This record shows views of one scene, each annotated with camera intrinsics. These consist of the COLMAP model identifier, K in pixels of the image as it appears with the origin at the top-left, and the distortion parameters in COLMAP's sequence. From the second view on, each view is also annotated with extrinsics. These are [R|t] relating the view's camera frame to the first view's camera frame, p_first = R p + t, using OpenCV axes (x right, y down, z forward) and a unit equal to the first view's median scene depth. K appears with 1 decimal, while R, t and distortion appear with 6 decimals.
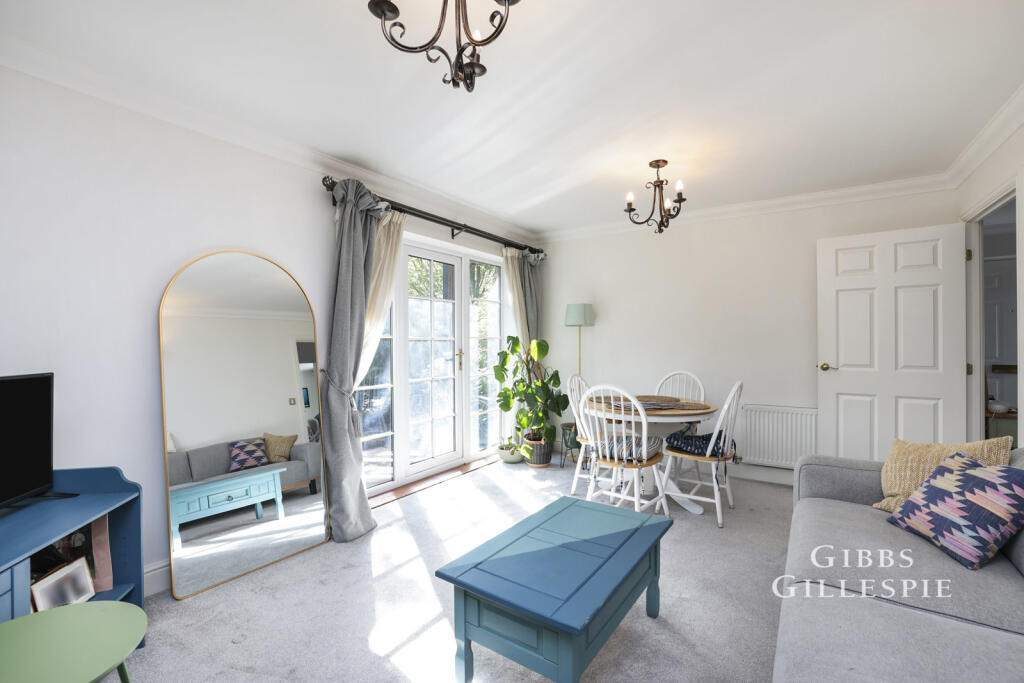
lens RADIAL K [[436.8, 0, 507.6], [0, 436.8, 340.9], [0, 0, 1]] dist [-0.054681, 0.020561]
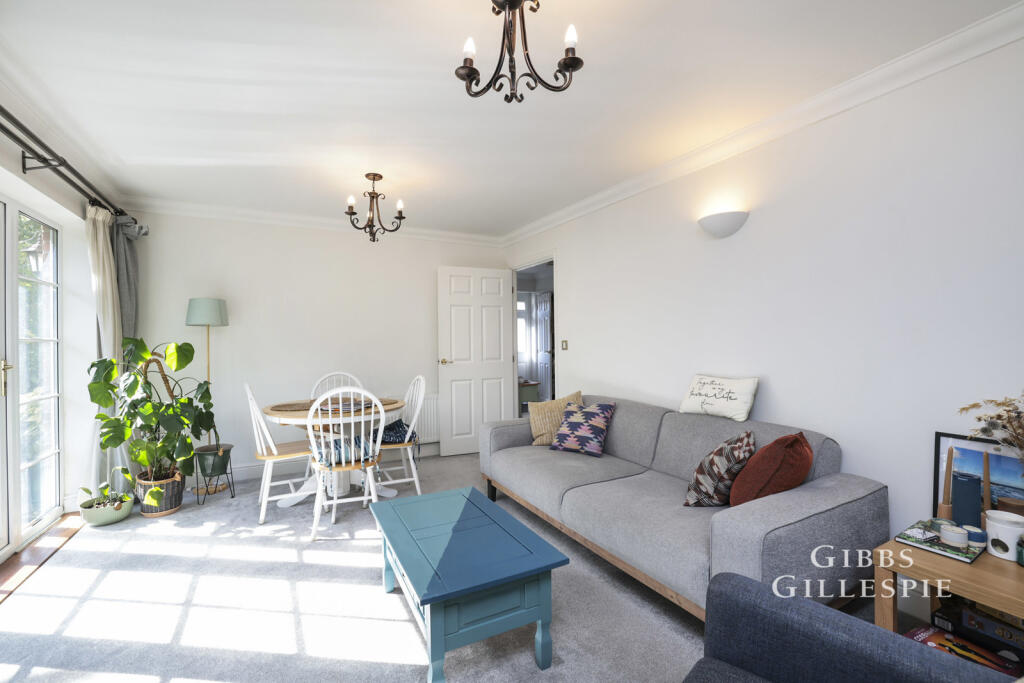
lens RADIAL K [[436.8, 0, 507.6], [0, 436.8, 340.9], [0, 0, 1]] dist [-0.054681, 0.020561]
pose [[0.470994, -0.002921, 0.882132, -0.385746], [0.007882, 0.999969, -0.000898, -0.001383], [-0.882101, 0.007376, 0.471002, 0.183786]]
